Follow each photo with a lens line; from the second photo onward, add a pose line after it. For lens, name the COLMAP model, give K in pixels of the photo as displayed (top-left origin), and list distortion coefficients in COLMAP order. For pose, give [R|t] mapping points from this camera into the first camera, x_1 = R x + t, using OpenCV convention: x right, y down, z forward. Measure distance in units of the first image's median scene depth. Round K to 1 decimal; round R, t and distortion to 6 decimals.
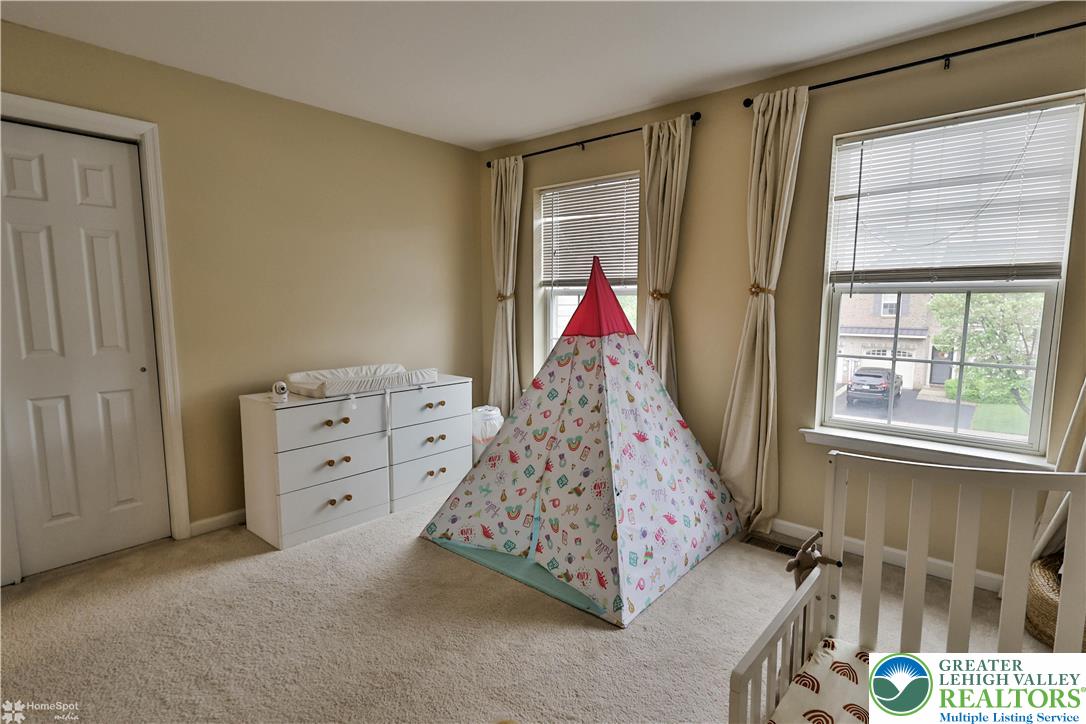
lens RADIAL K [[535.4, 0, 543.4], [0, 535.4, 364.7], [0, 0, 1]] dist [0.001438, 0.000479]
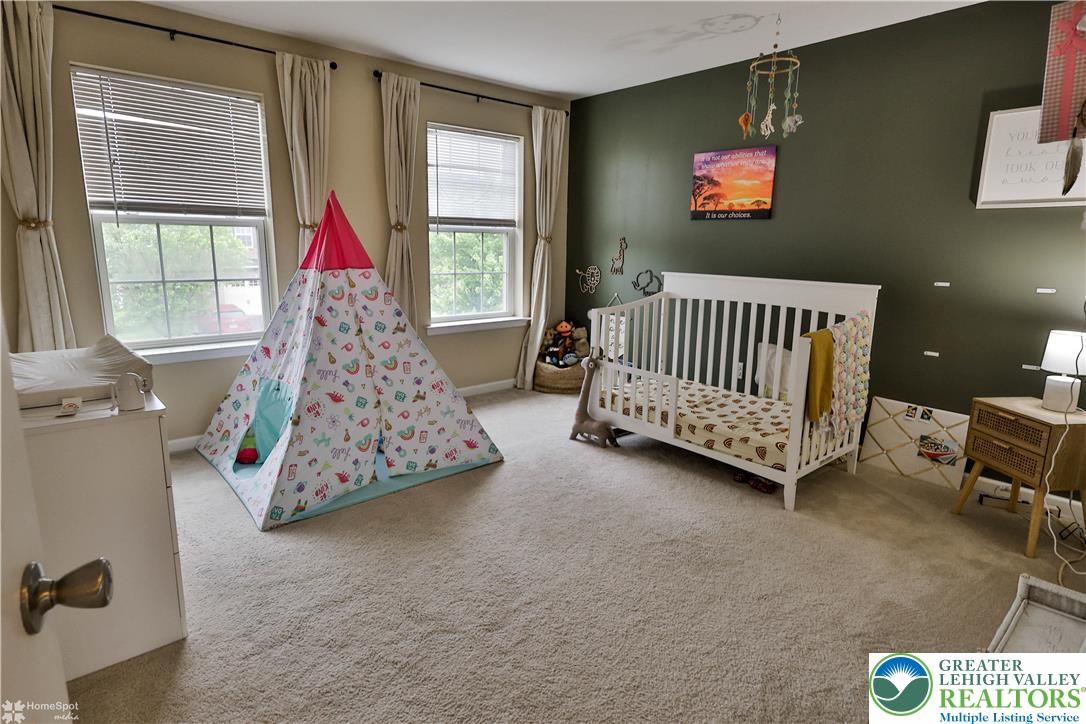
lens RADIAL K [[592.0, 0, 543.0], [0, 592.0, 362.0], [0, 0, 1]] dist [-0.005890, -0.000350]
pose [[0.140951, -0.197736, 0.970069, -1.005169], [0.096918, 0.977900, 0.185250, -0.051344], [-0.985261, 0.067906, 0.157000, 0.443305]]
